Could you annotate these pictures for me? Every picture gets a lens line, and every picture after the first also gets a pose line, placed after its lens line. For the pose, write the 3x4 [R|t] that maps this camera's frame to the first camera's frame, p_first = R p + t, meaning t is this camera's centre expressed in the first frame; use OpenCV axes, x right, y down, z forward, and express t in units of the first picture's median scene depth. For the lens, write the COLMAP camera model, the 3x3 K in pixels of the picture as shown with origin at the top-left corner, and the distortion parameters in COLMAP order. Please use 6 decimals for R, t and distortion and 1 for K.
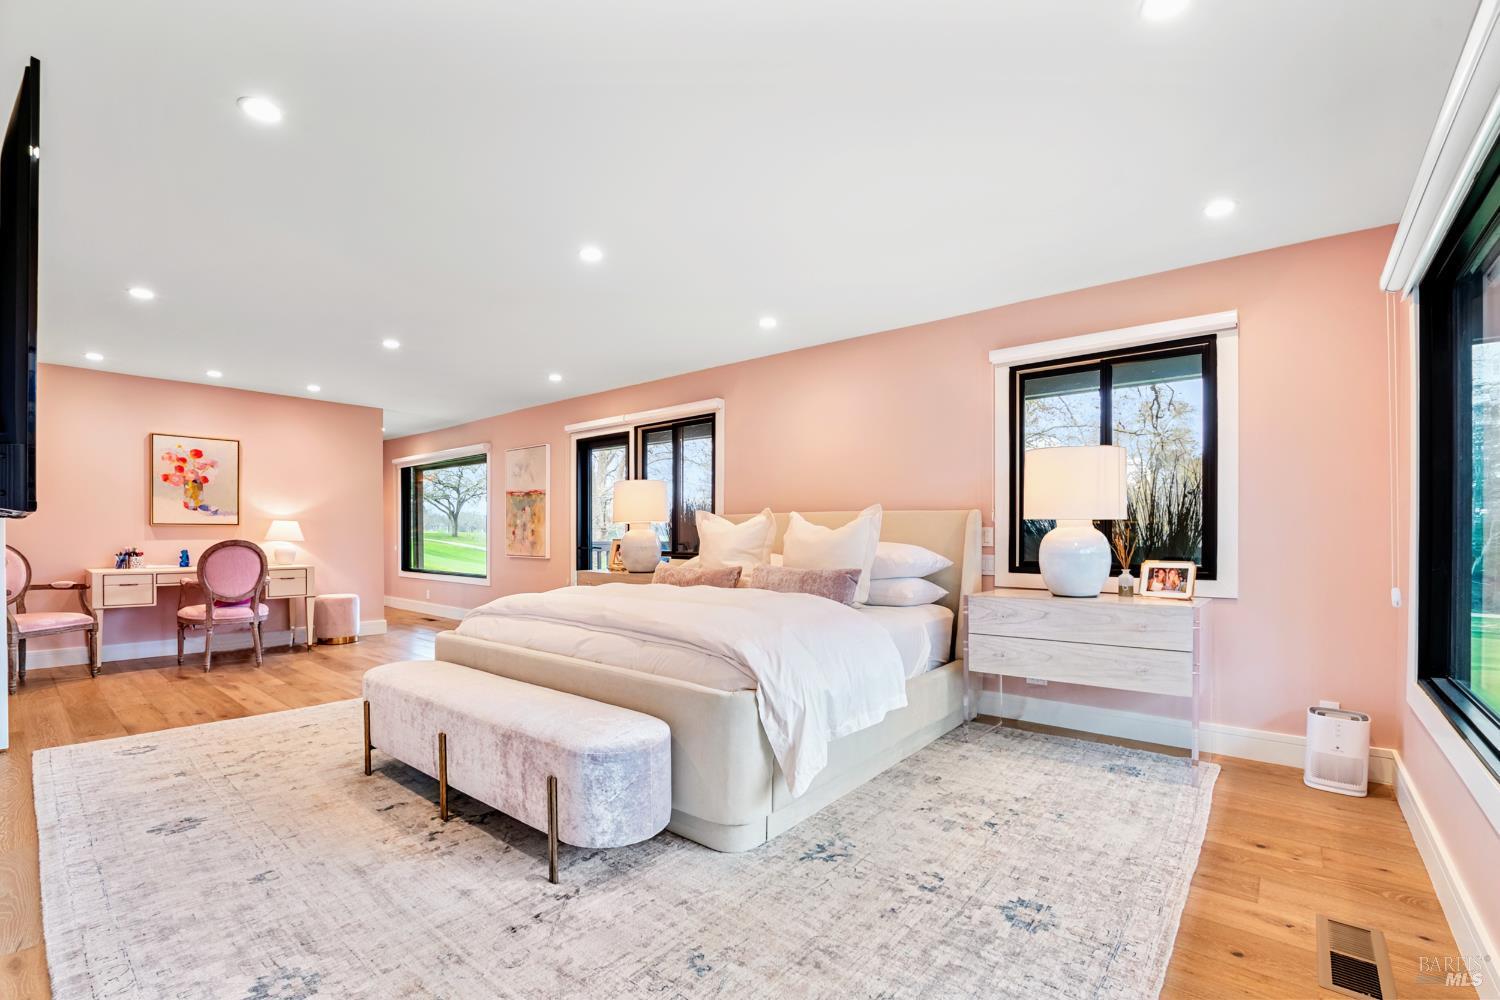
lens RADIAL K [[662.8, 0, 743.2], [0, 662.8, 535.1], [0, 0, 1]] dist [-0.035676, 0.006280]
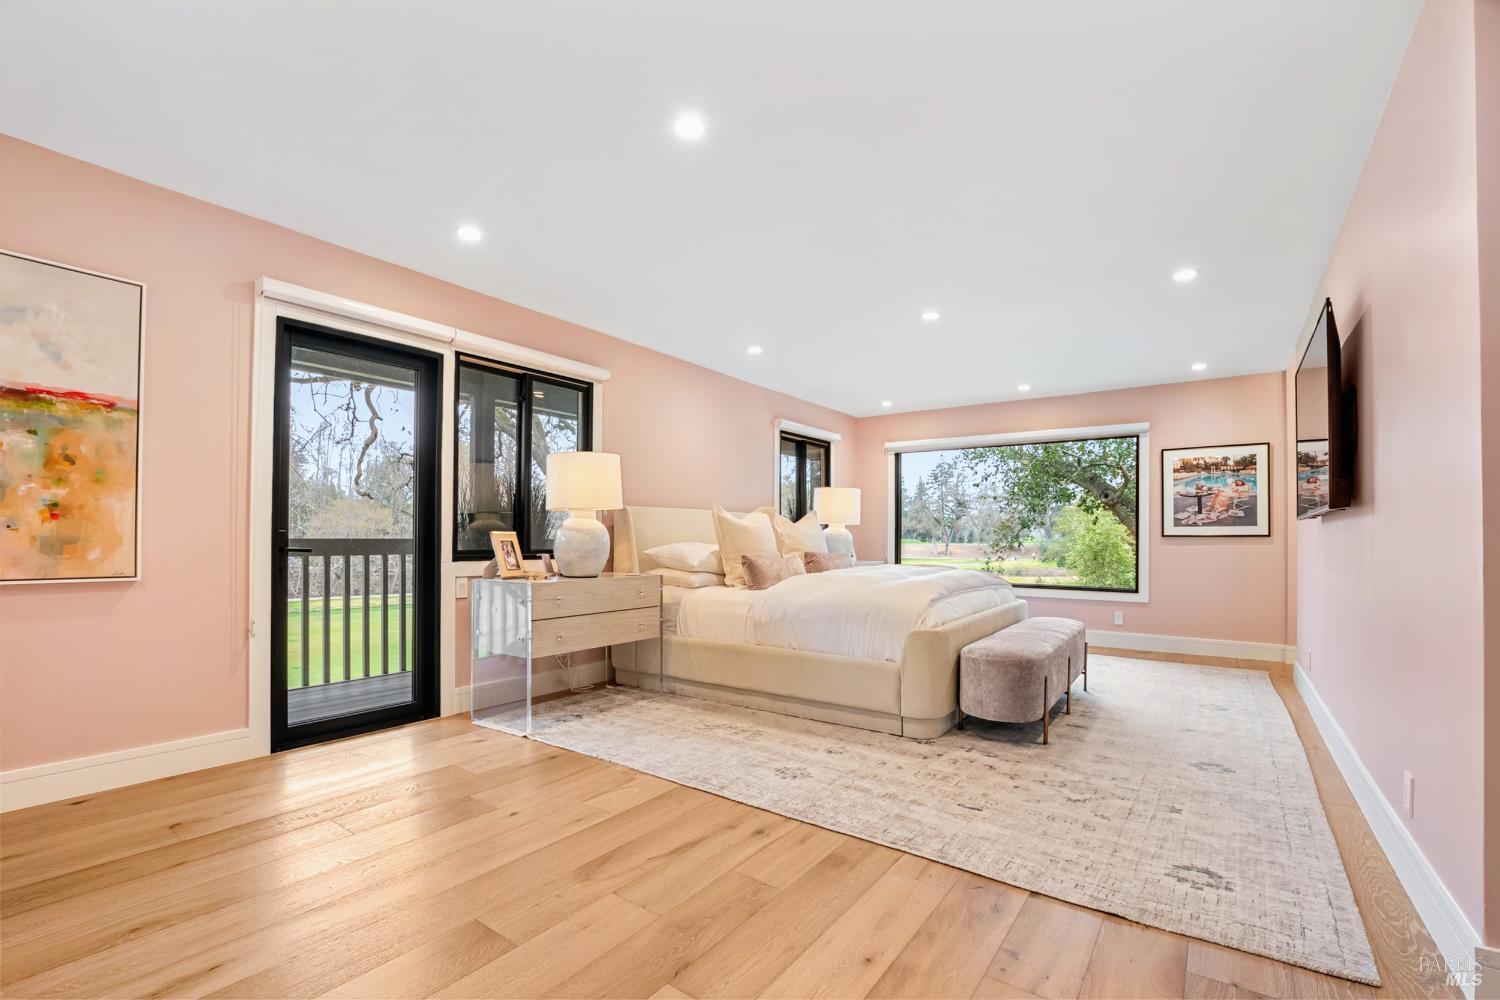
lens RADIAL K [[662.8, 0, 743.2], [0, 662.8, 535.1], [0, 0, 1]] dist [-0.035676, 0.006280]
pose [[-0.078181, 0.006053, 0.996921, -0.693844], [-0.001777, 0.999979, -0.006210, 0.010462], [-0.996938, -0.002257, -0.078168, 0.676074]]
